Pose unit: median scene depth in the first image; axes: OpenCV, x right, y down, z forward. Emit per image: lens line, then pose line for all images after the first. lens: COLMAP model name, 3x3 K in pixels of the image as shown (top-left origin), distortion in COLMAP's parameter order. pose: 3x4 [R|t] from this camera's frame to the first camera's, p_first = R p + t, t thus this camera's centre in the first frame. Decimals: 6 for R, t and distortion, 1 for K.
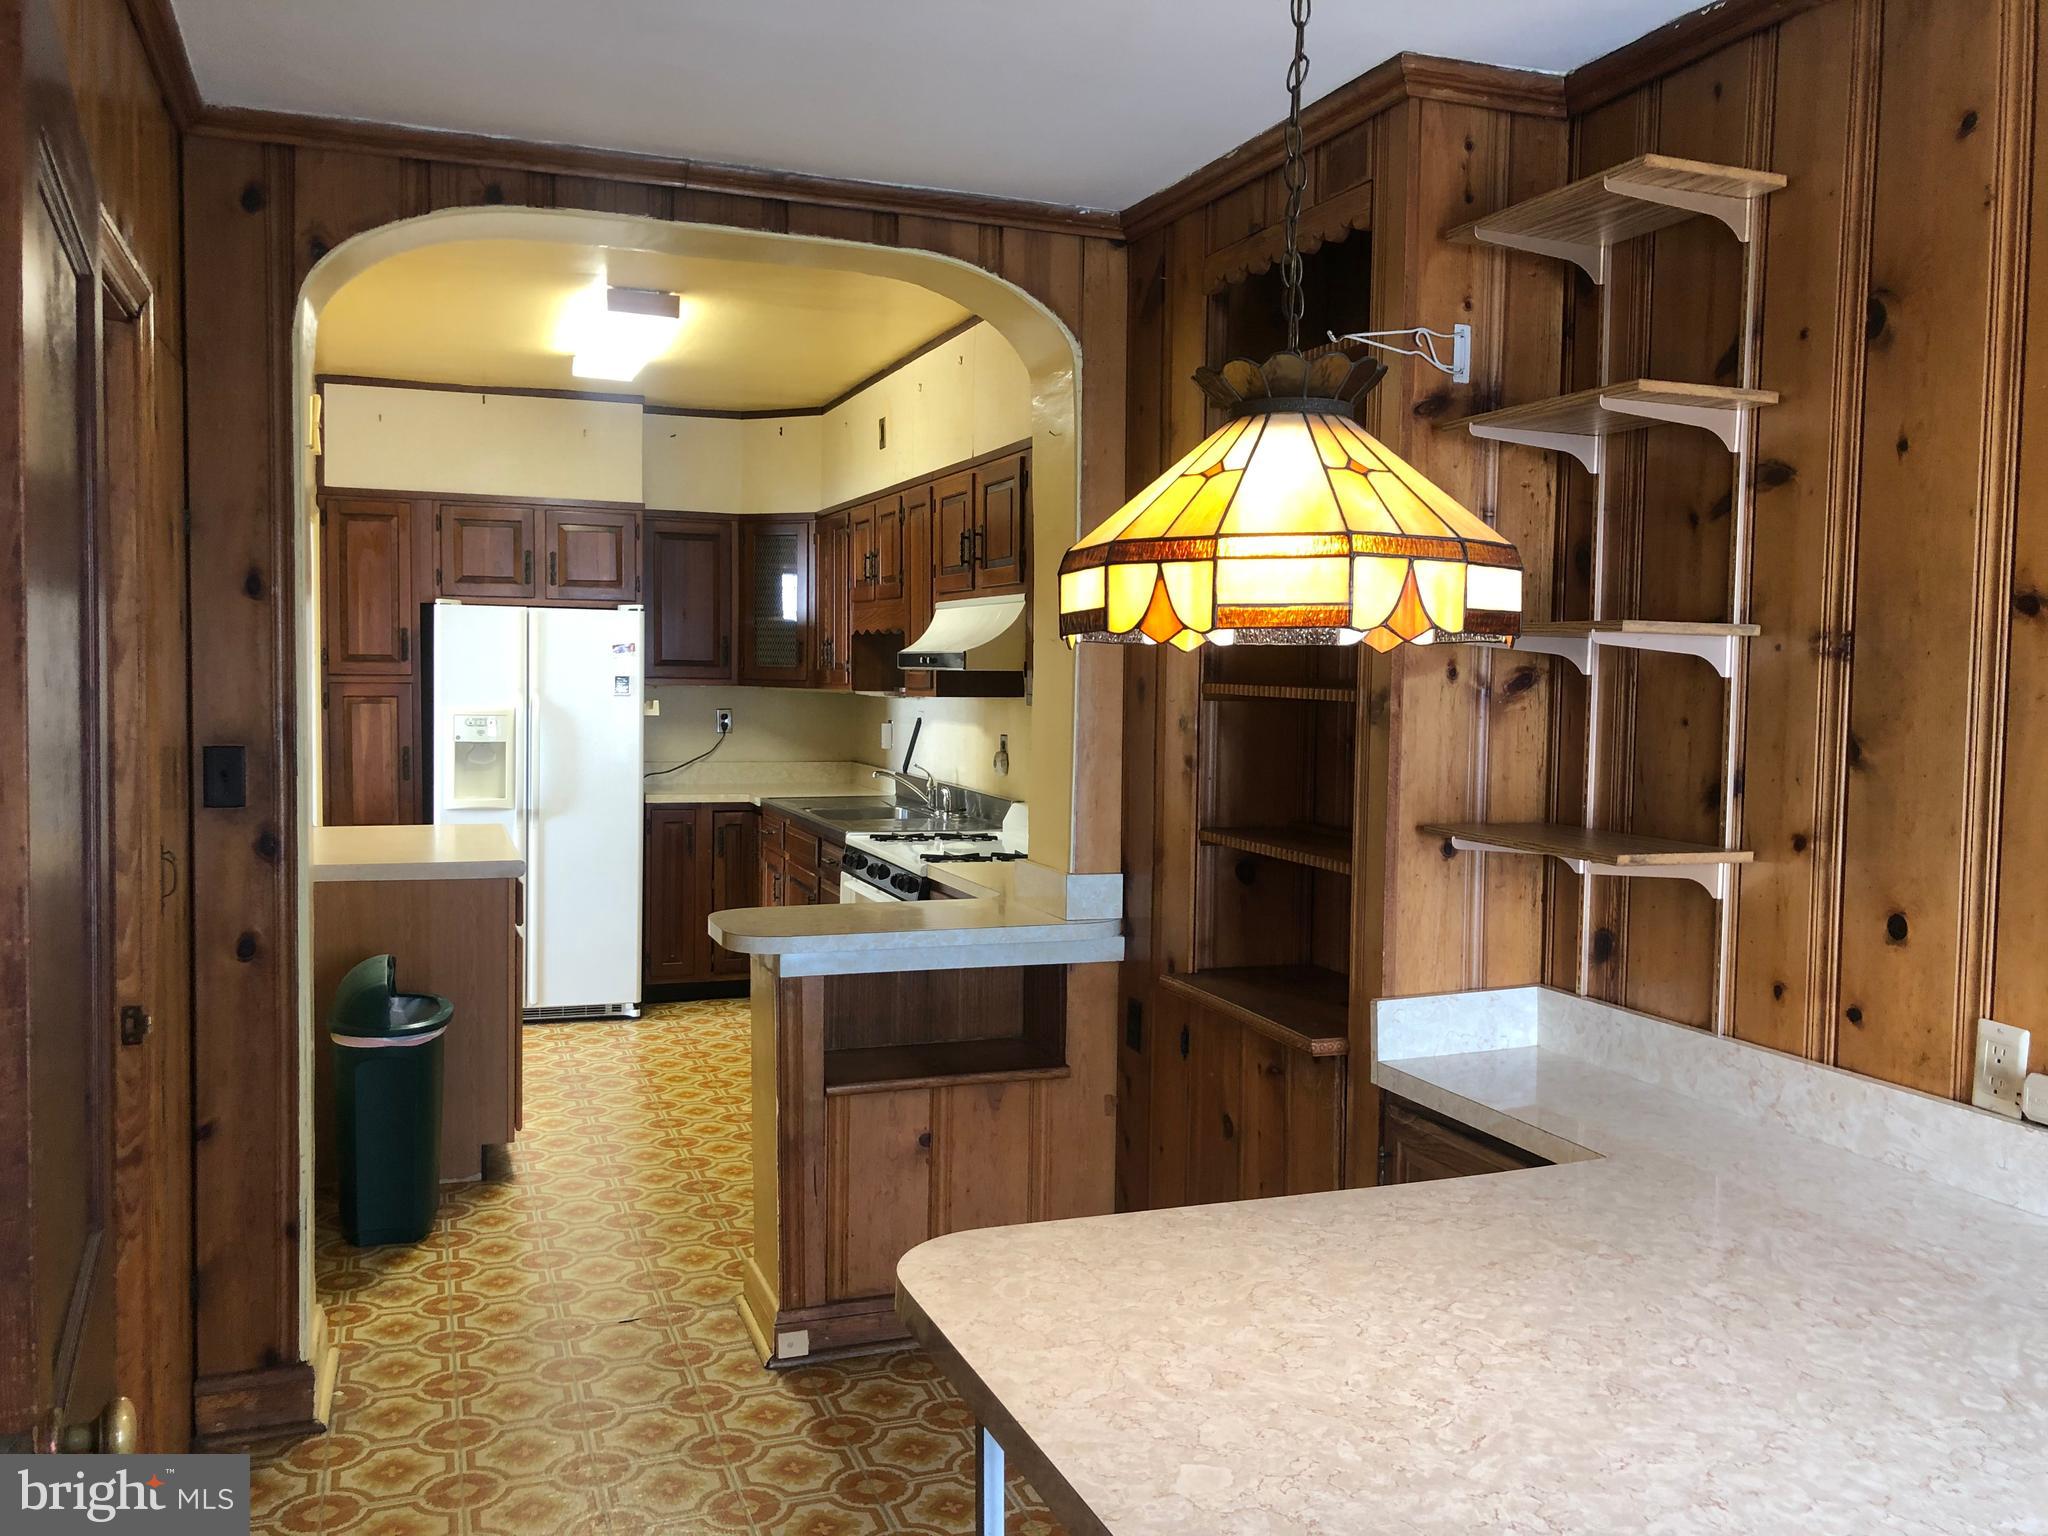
lens RADIAL K [[1668.5, 0, 1030.7], [0, 1668.5, 758.7], [0, 0, 1]] dist [0.029609, -0.015847]
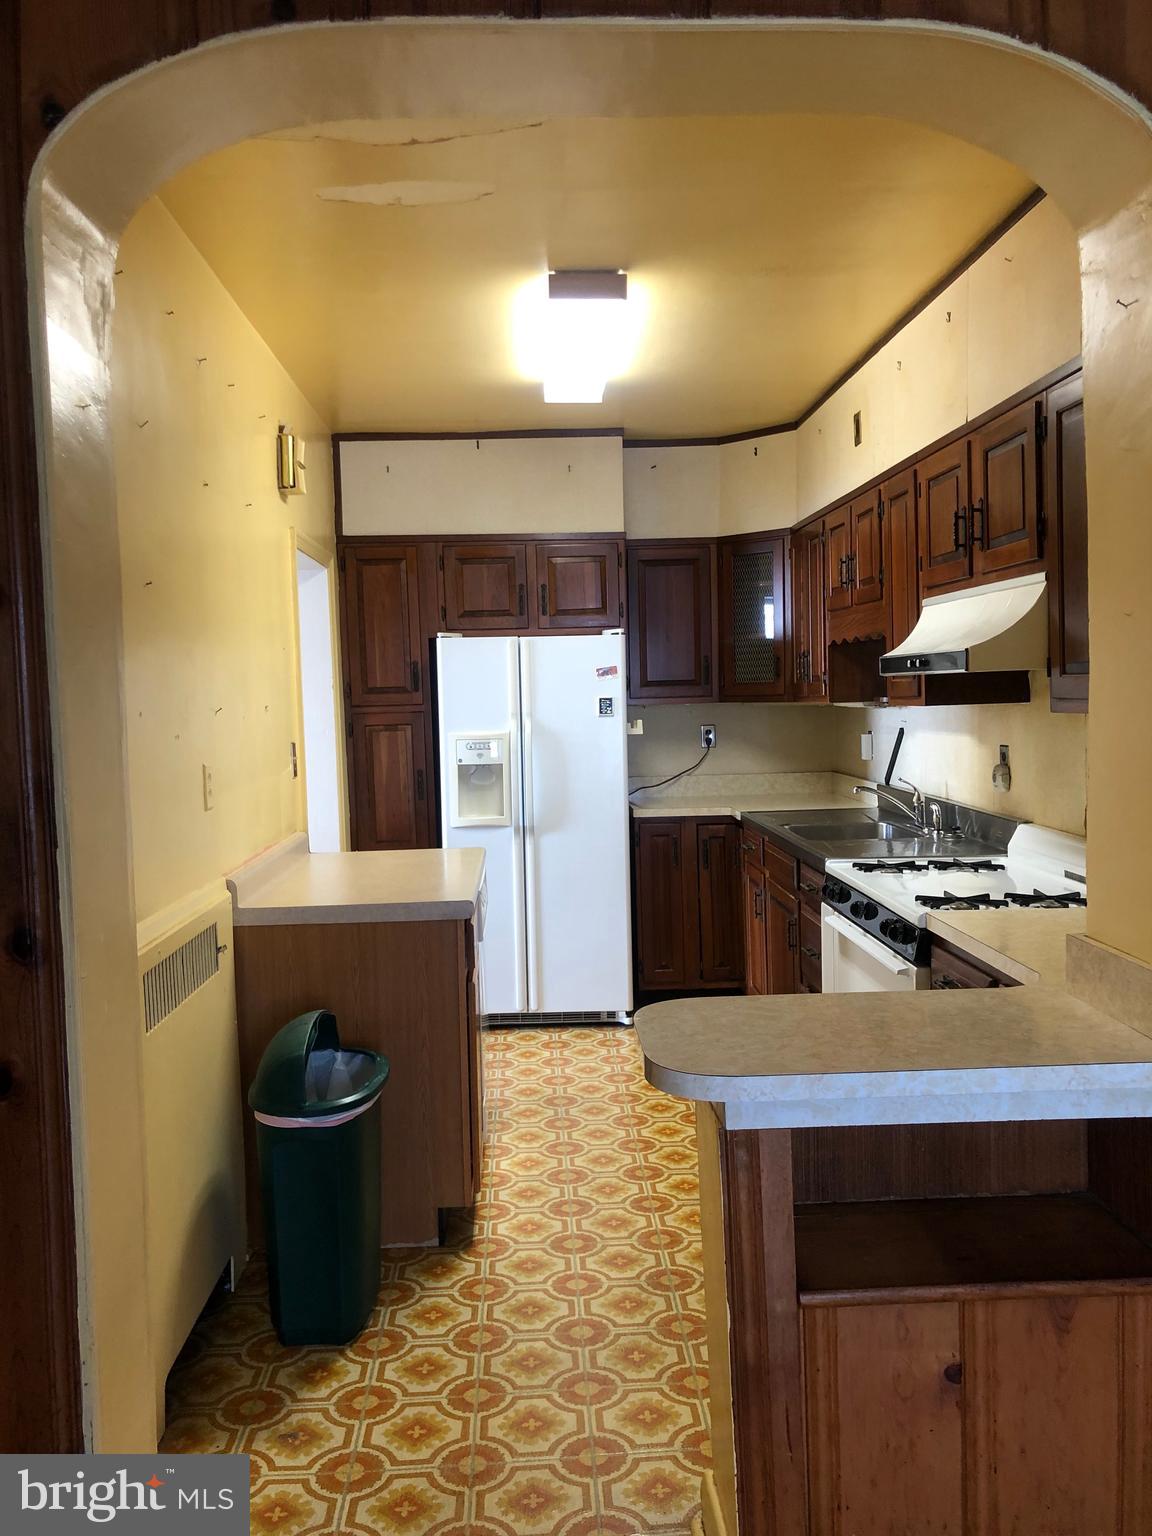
lens RADIAL K [[1243.8, 0, 581.0], [0, 1243.8, 759.2], [0, 0, 1]] dist [0.045501, -0.041985]
pose [[0.952351, -0.024048, -0.304053, -0.041509], [0.024746, 0.999693, -0.001560, -0.017117], [0.303997, -0.006039, 0.952654, 0.428327]]
